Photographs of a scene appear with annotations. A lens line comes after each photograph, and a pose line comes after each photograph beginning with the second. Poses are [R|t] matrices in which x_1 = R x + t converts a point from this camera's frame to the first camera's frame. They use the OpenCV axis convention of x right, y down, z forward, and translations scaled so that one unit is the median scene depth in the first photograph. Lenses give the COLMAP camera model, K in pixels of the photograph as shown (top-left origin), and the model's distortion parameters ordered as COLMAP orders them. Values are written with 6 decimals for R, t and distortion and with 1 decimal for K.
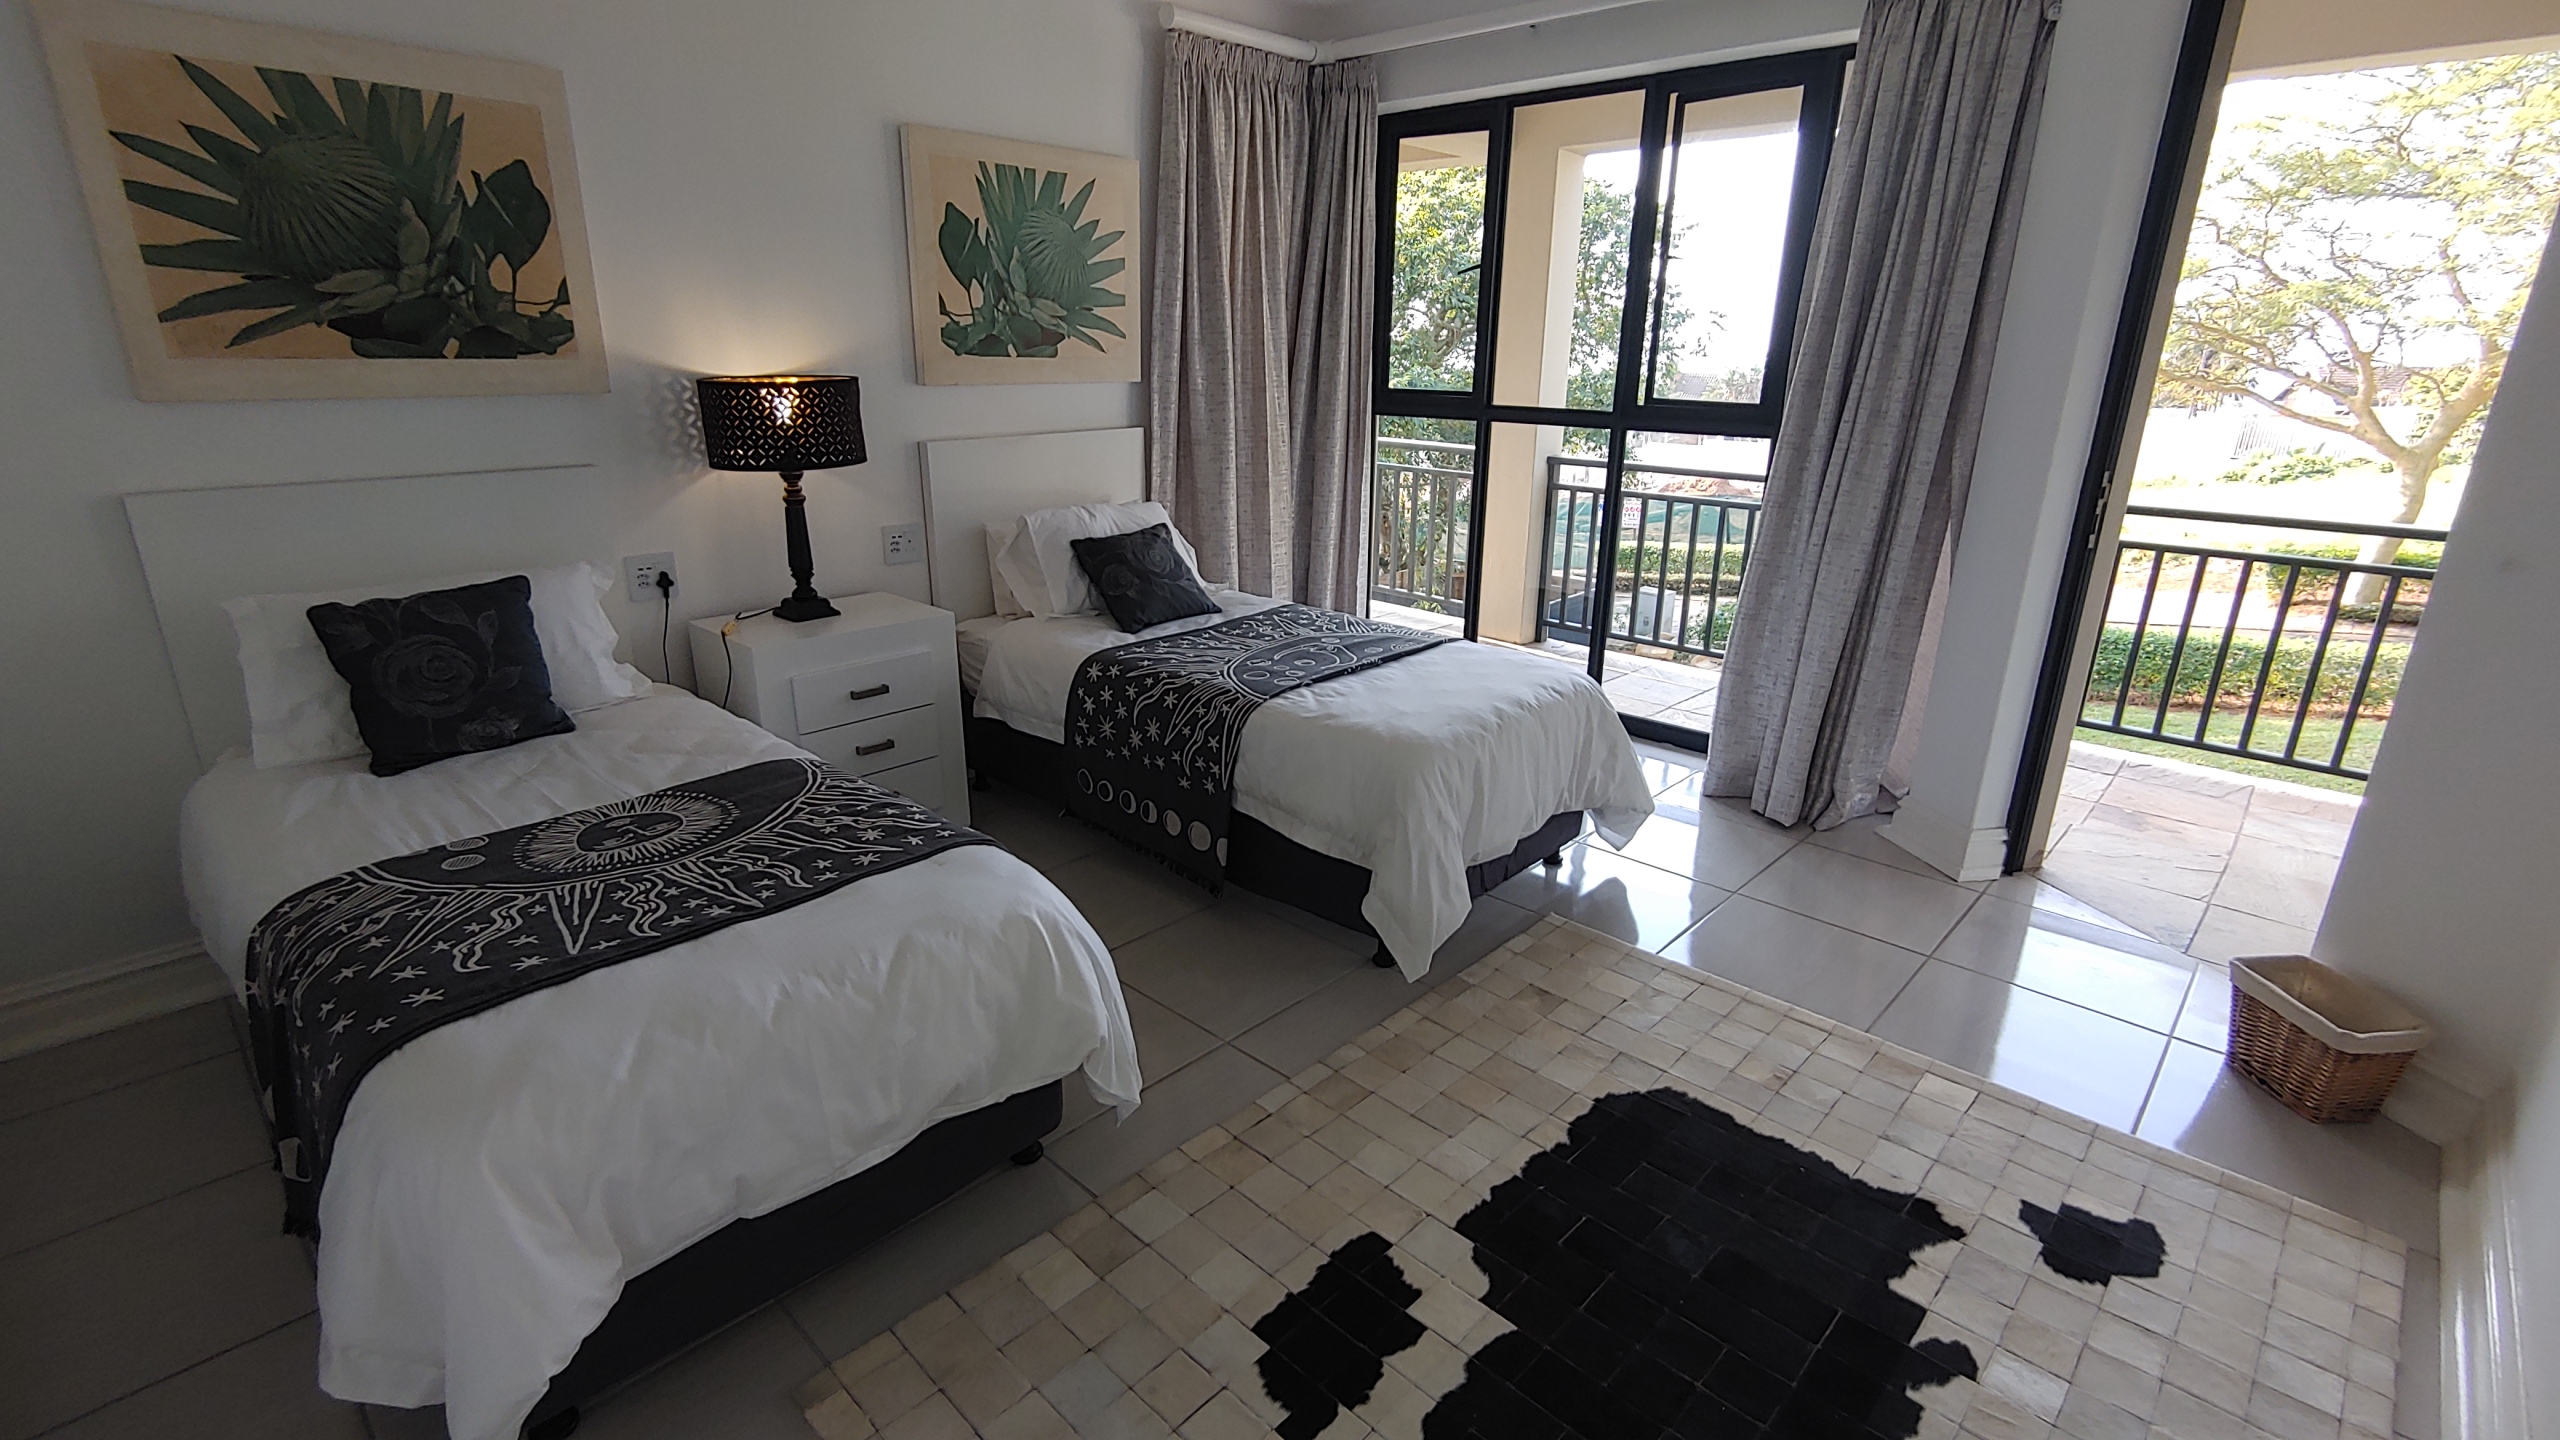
lens RADIAL K [[1167.9, 0, 1279.9], [0, 1167.9, 728.7], [0, 0, 1]] dist [0.002617, 0.000668]
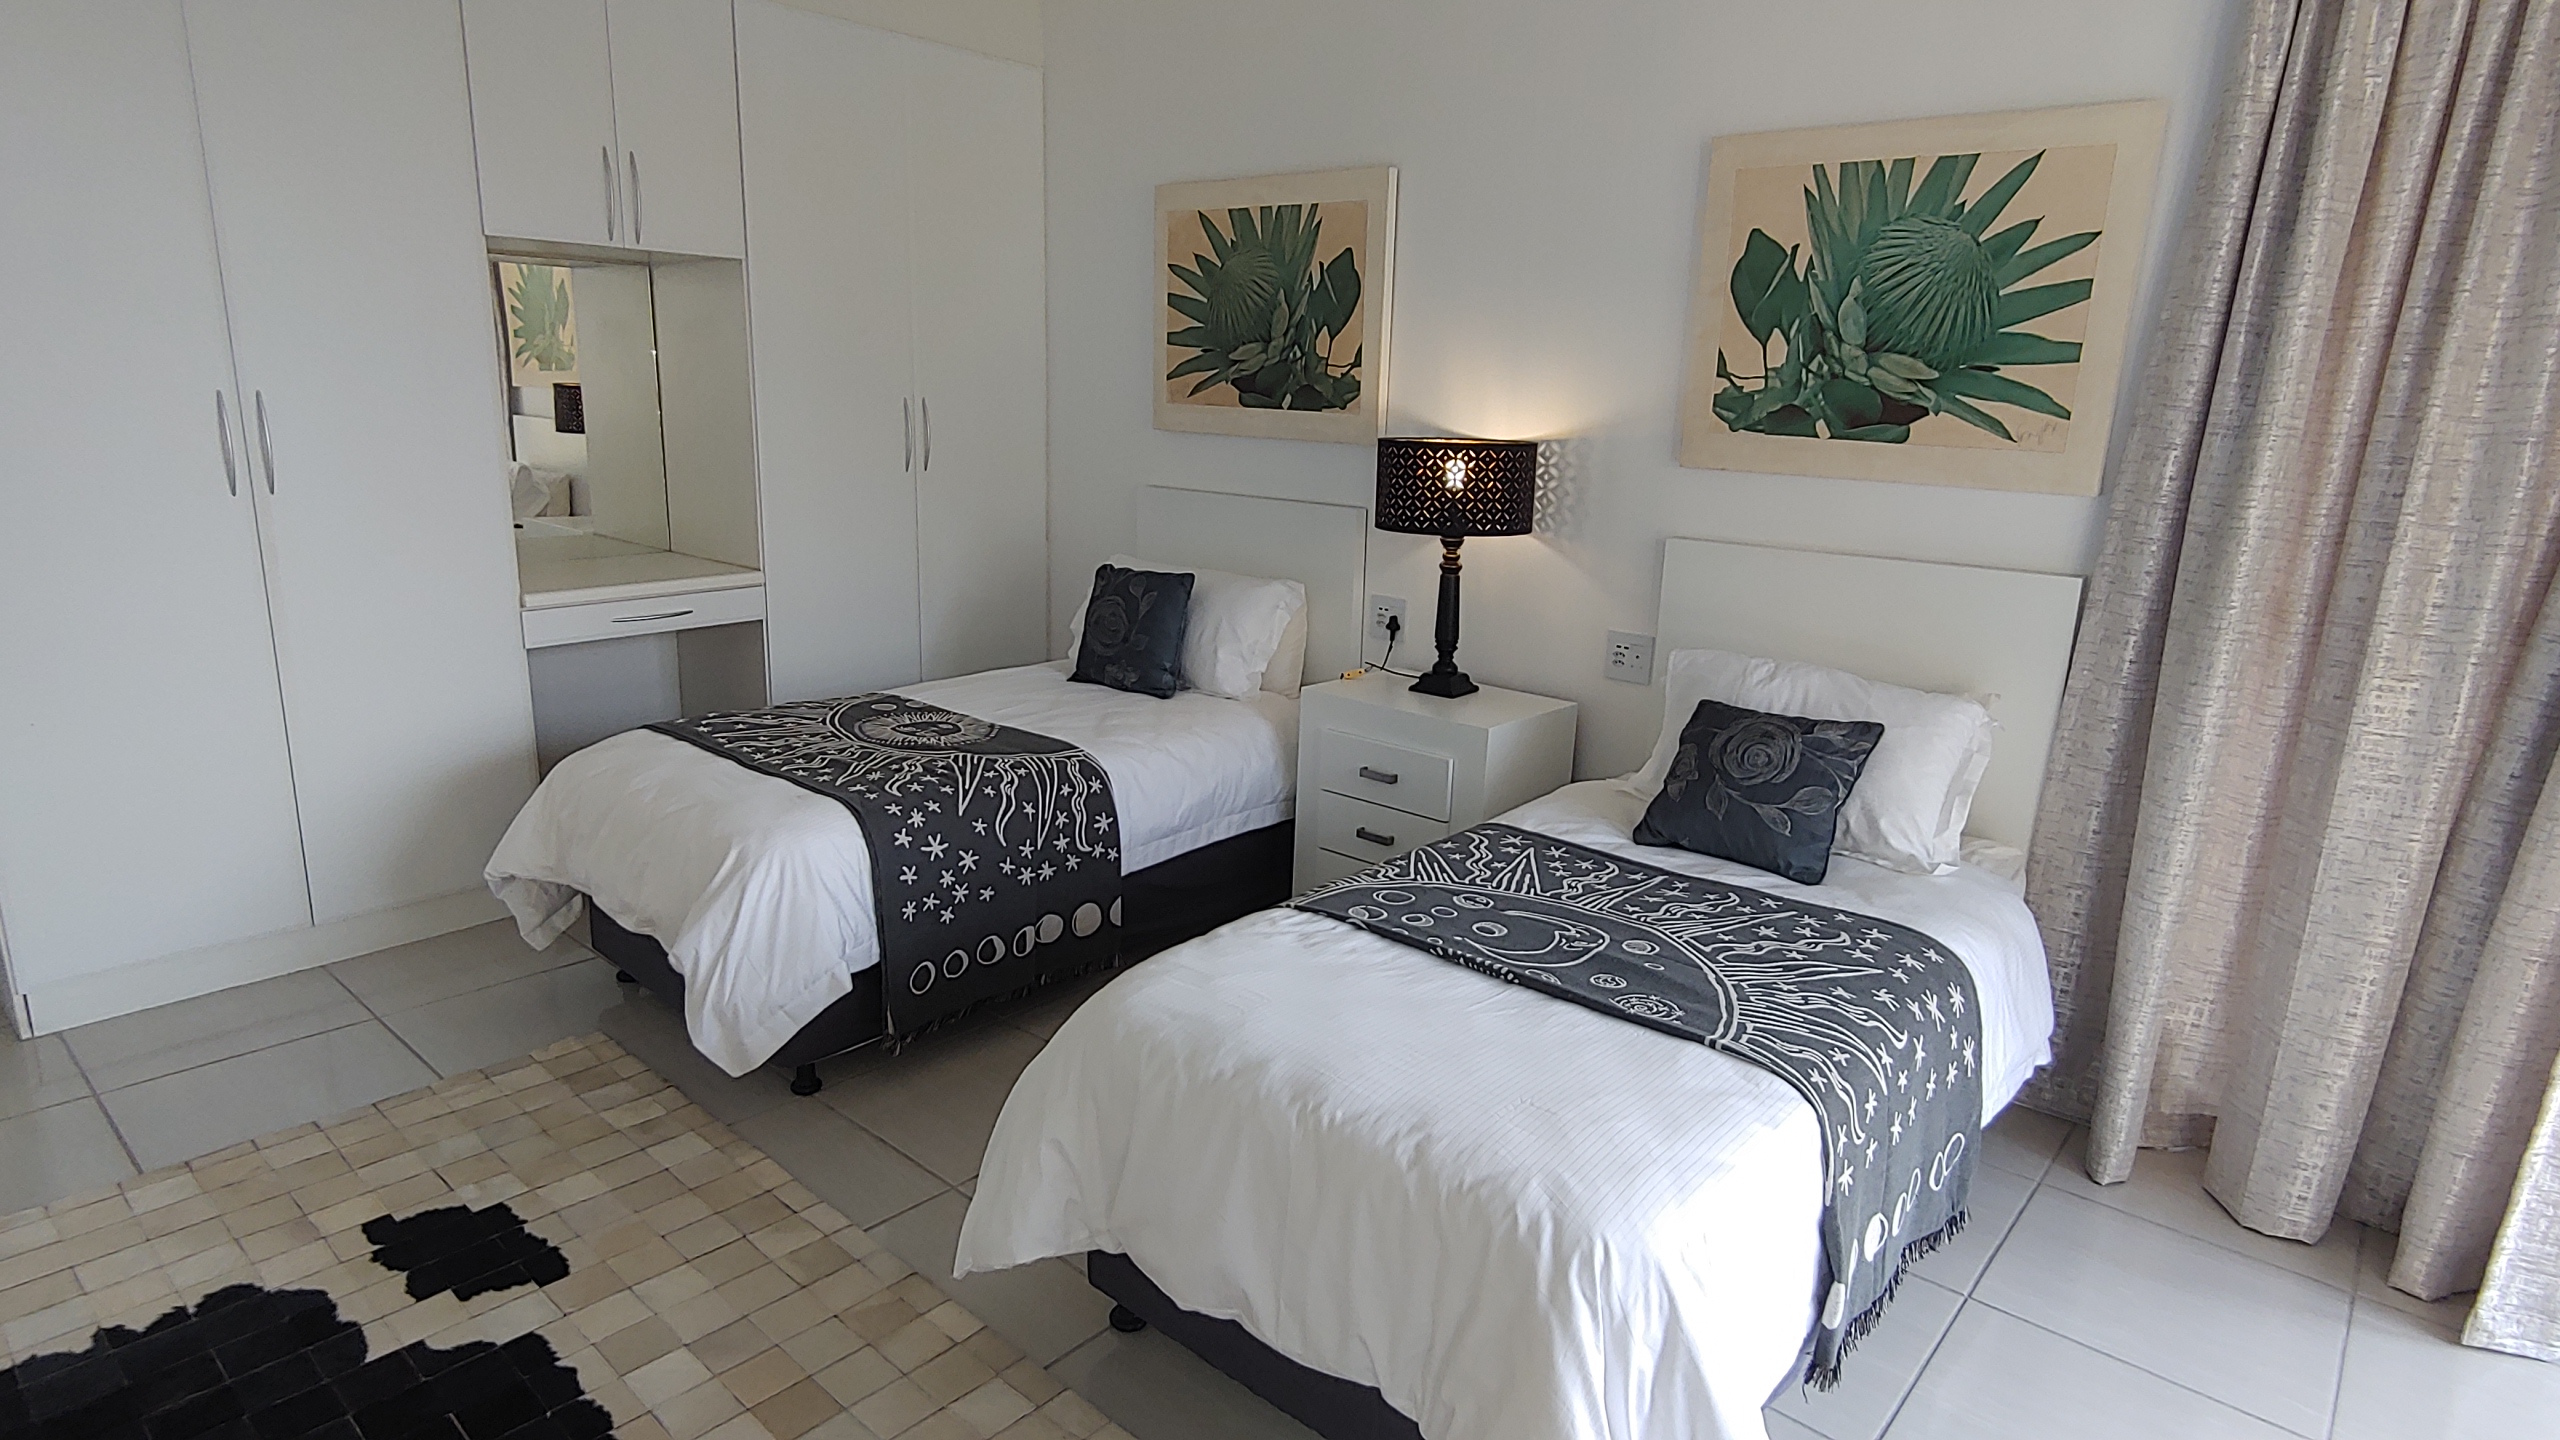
lens RADIAL K [[1397.0, 0, 1273.6], [0, 1397.0, 719.7], [0, 0, 1]] dist [0.012341, 0.001219]
pose [[0.029850, 0.228568, -0.973070, 0.740963], [-0.347937, 0.914997, 0.204253, -0.281485], [0.937043, 0.332470, 0.106840, 0.841760]]
